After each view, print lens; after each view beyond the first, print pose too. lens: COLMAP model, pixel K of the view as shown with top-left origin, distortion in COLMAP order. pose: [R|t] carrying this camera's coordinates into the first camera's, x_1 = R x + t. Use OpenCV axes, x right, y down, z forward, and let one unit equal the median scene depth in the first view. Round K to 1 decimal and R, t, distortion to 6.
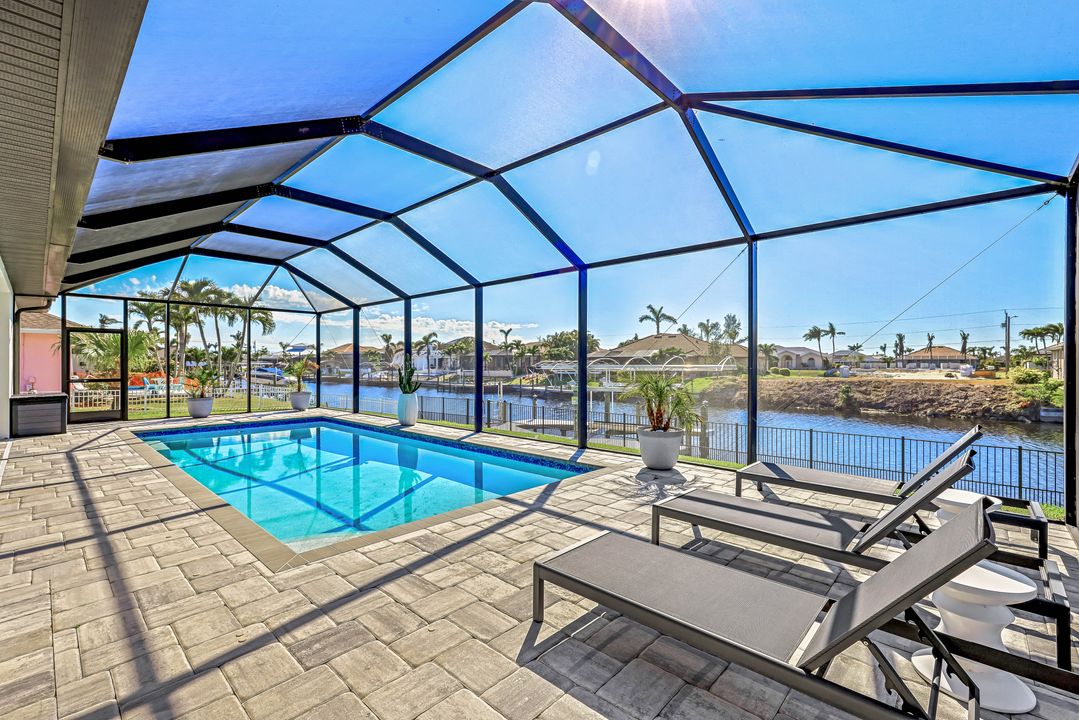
lens RADIAL K [[467.0, 0, 542.3], [0, 467.0, 363.3], [0, 0, 1]] dist [0.002431, -0.000610]
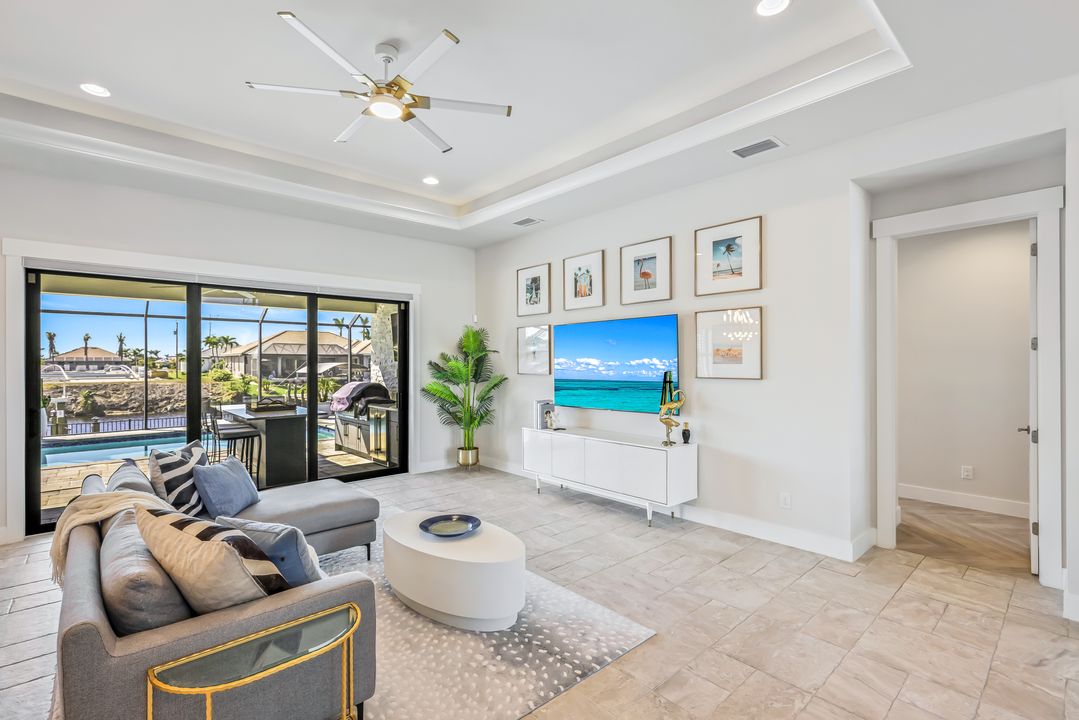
lens RADIAL K [[494.1, 0, 548.7], [0, 494.1, 363.0], [0, 0, 1]] dist [-0.001422, 0.000504]
pose [[0.081695, 0.001719, 0.996656, -0.155513], [0.000488, 0.999998, -0.001765, -0.003229], [-0.996657, 0.000631, 0.081694, -0.026232]]
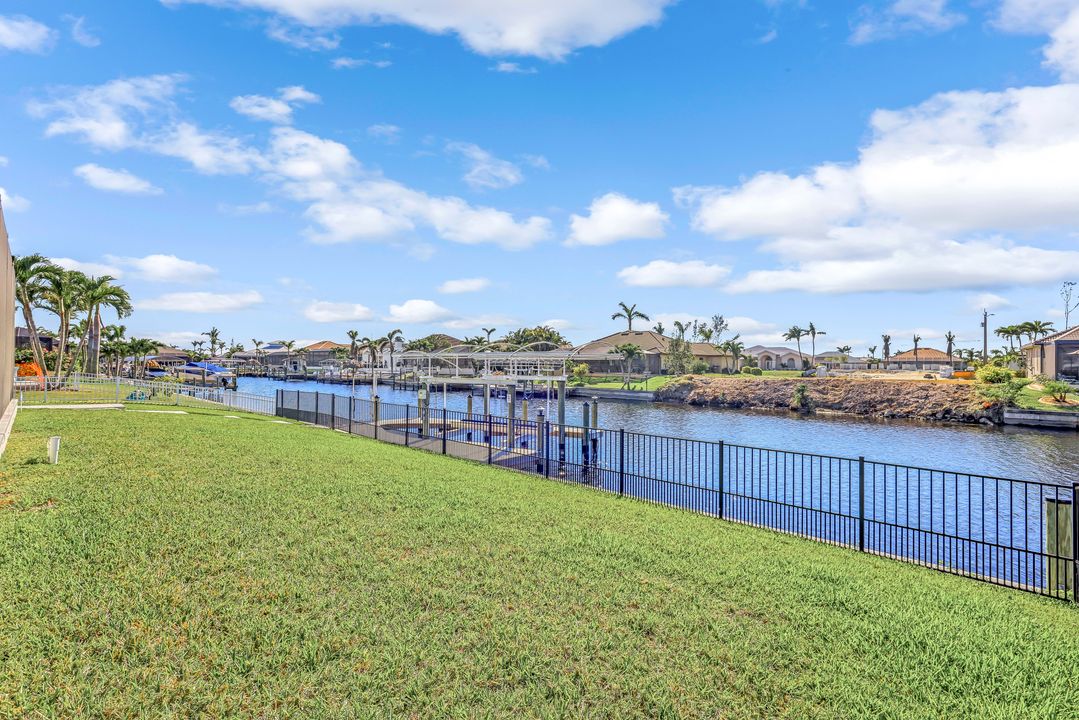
lens RADIAL K [[460.4, 0, 543.2], [0, 460.4, 363.9], [0, 0, 1]] dist [-0.001496, 0.000351]
pose [[0.999981, 0.006225, -0.000187, 0.068911], [-0.006226, 0.999980, -0.001010, 0.005870], [0.000181, 0.001012, 0.999999, 0.042801]]
